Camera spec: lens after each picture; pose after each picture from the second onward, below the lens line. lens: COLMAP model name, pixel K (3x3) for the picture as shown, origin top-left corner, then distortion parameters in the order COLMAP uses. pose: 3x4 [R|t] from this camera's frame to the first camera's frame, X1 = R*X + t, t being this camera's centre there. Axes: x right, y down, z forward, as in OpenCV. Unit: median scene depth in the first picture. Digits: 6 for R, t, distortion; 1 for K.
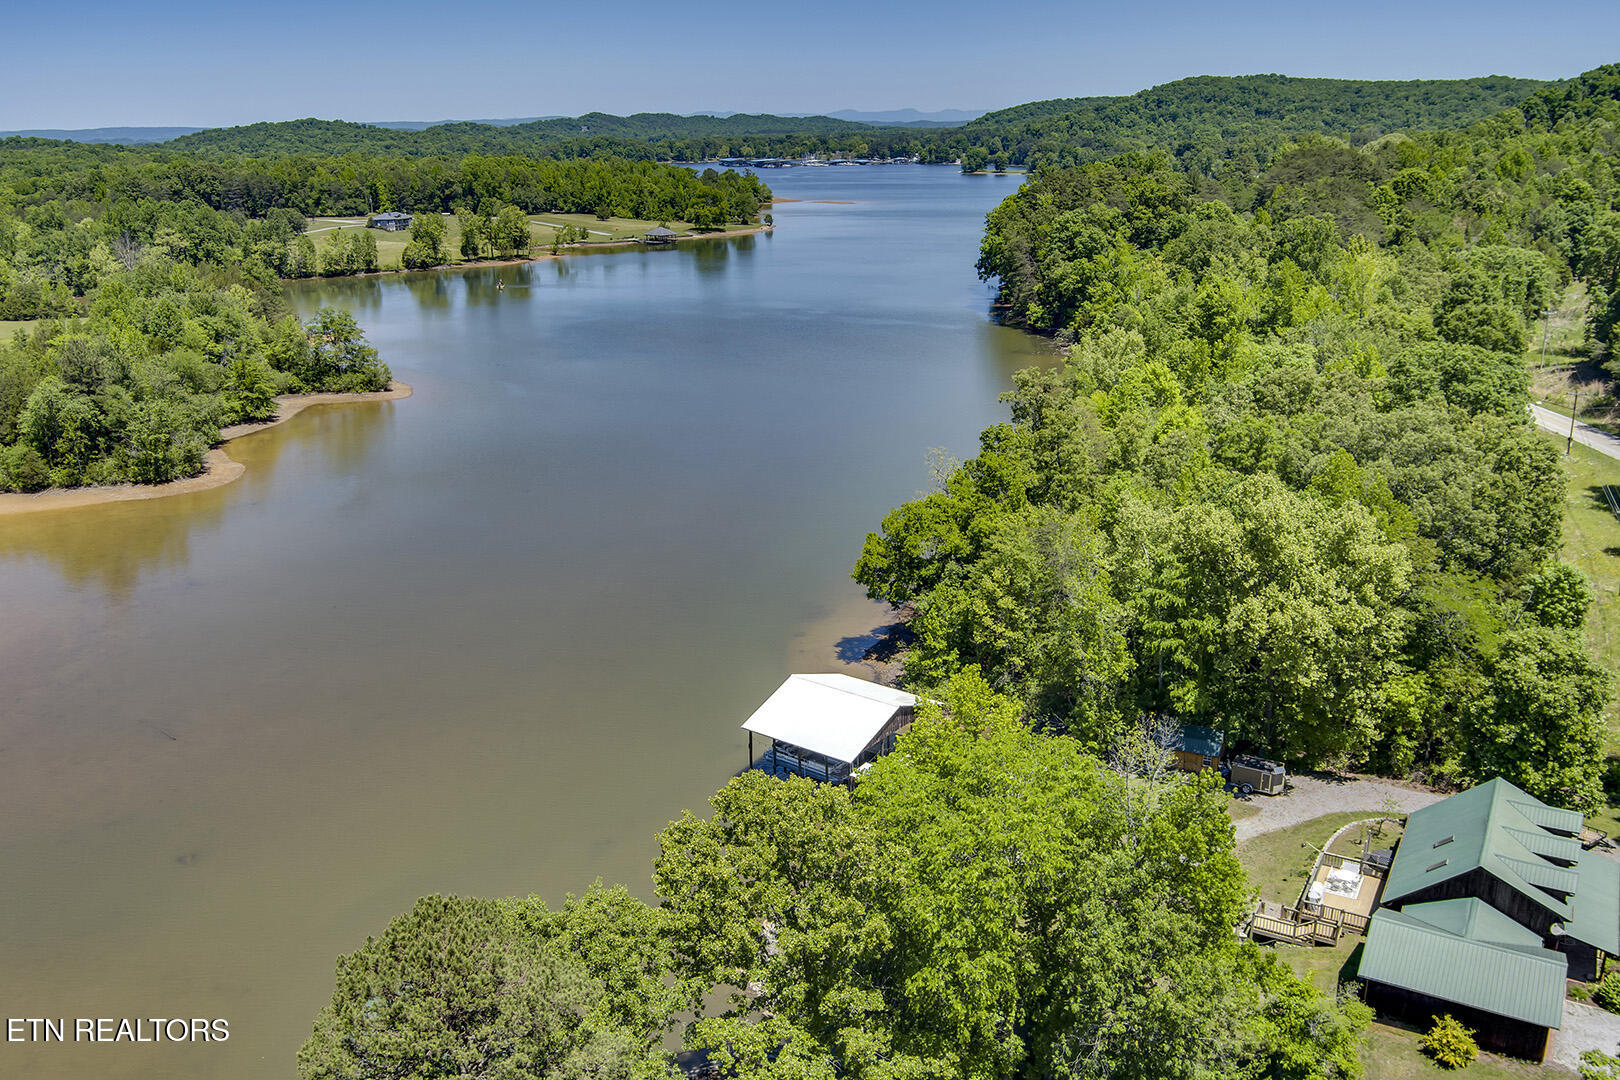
lens RADIAL K [[1325.4, 0, 810.0], [0, 1325.4, 540.0], [0, 0, 1]] dist [-0.077648, 0.012641]
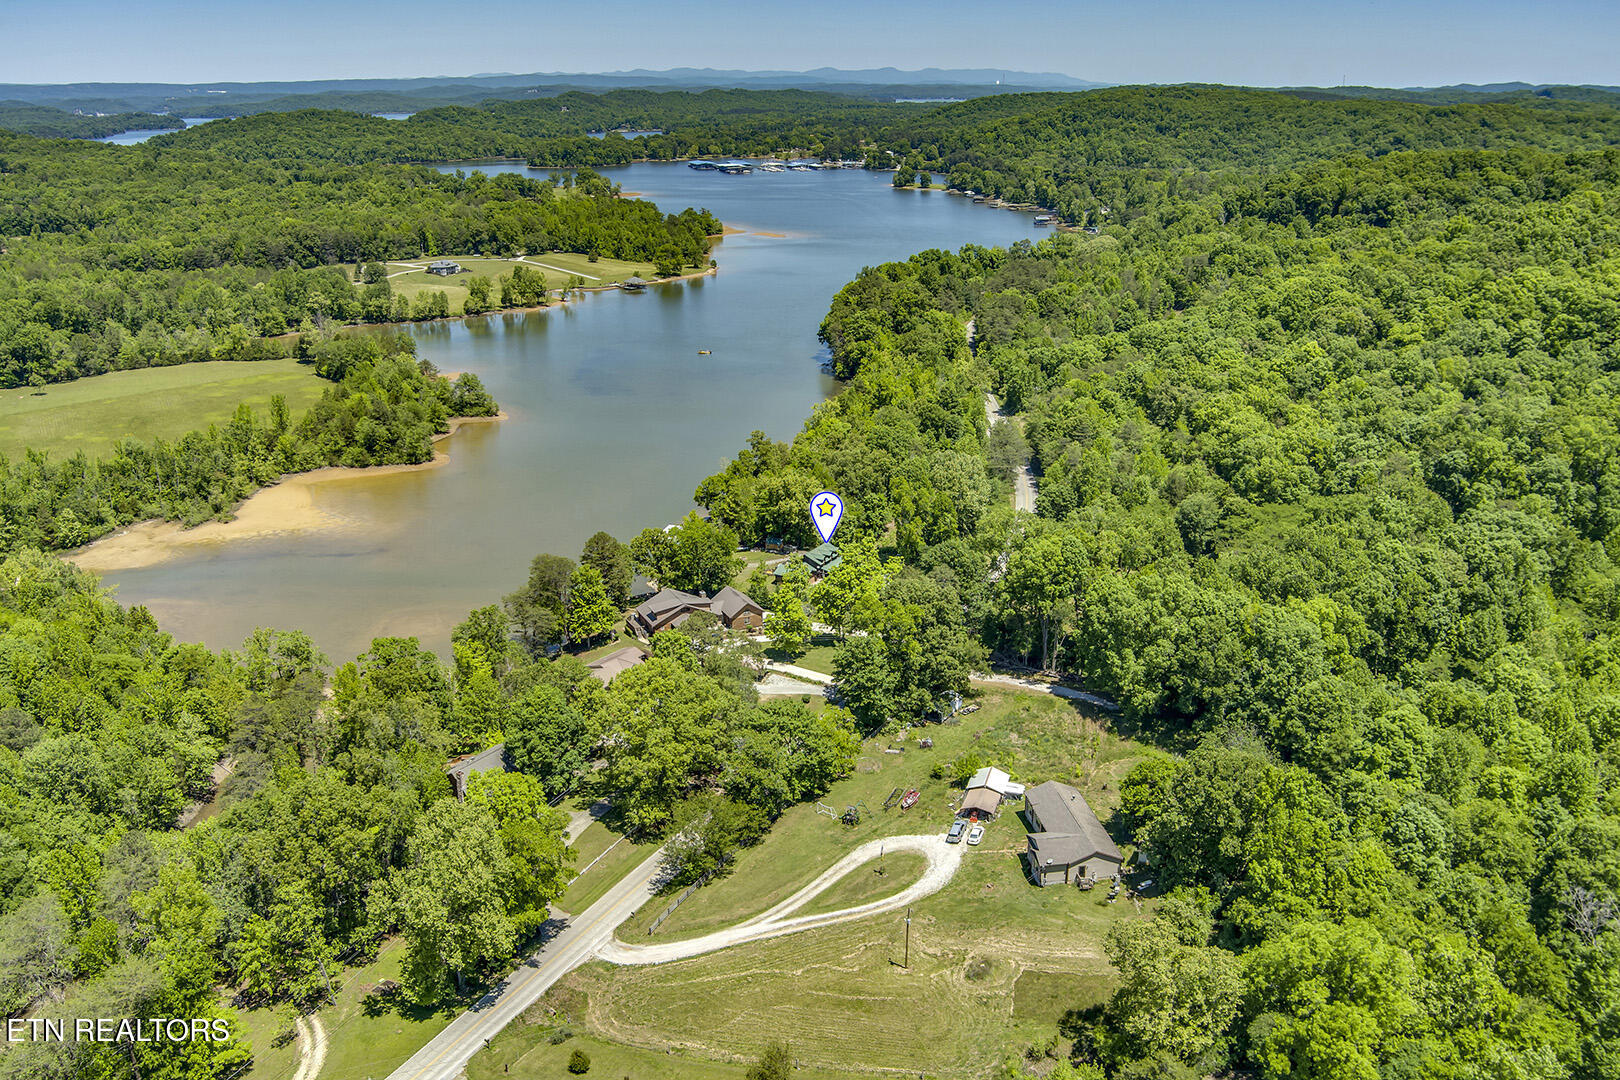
lens RADIAL K [[1325.4, 0, 810.0], [0, 1325.4, 540.0], [0, 0, 1]] dist [-0.077648, 0.012641]
pose [[0.999814, 0.005187, 0.018570, 0.059938], [-0.005709, 0.999588, 0.028141, 0.008131], [-0.018416, -0.028242, 0.999431, -0.513255]]
